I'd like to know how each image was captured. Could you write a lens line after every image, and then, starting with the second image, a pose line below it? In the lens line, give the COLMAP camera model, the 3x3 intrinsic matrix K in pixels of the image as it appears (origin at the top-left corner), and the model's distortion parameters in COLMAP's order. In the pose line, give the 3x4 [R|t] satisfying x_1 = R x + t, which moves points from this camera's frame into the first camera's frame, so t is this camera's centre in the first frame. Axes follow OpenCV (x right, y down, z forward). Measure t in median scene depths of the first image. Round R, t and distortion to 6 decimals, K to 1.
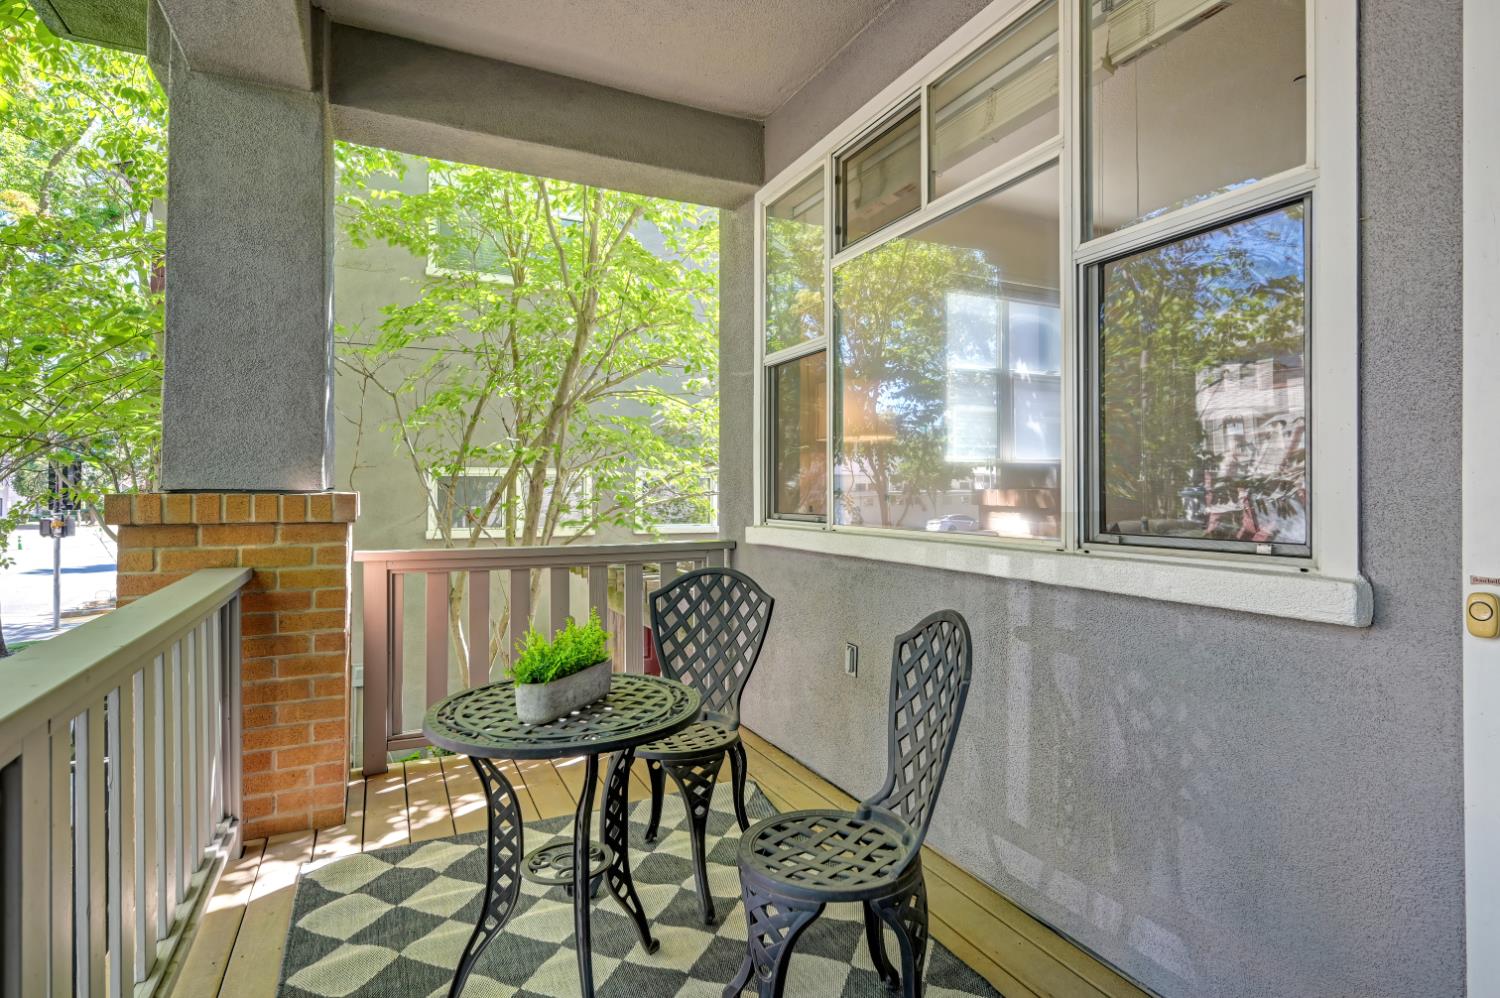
lens RADIAL K [[767.0, 0, 751.7], [0, 767.0, 488.6], [0, 0, 1]] dist [-0.000228, -0.000078]
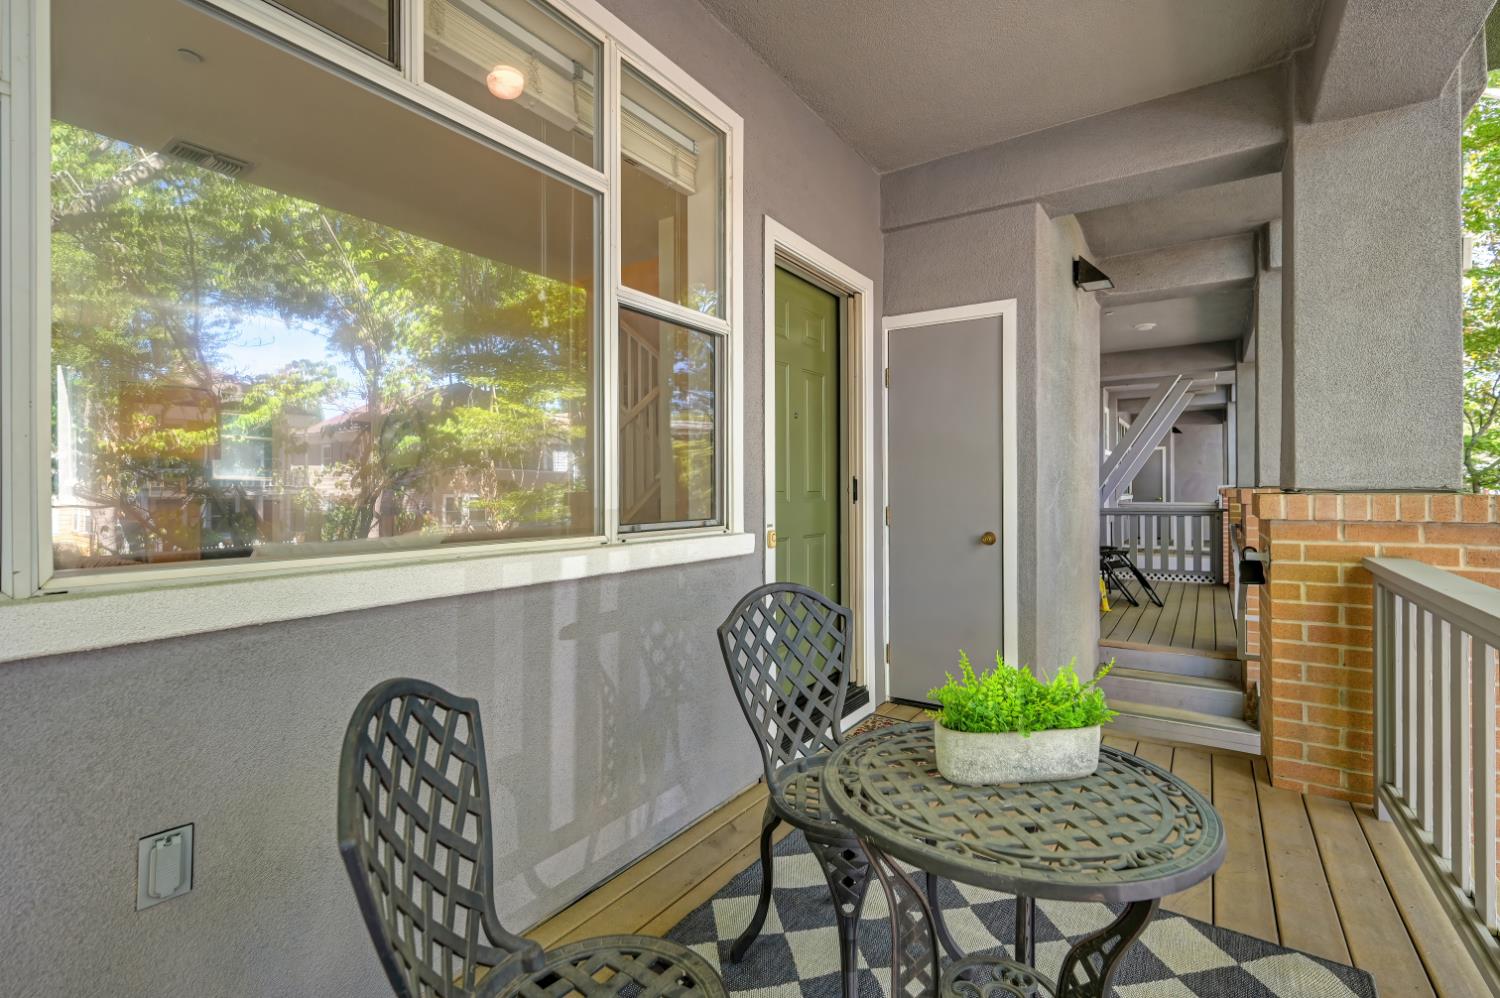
lens RADIAL K [[682.4, 0, 760.7], [0, 682.4, 494.8], [0, 0, 1]] dist [0.001652, 0.000223]
pose [[-0.519353, -0.002034, 0.854558, -0.596068], [0.003693, 0.999982, 0.004625, 0.005470], [-0.854552, 0.005558, -0.519336, 1.369114]]
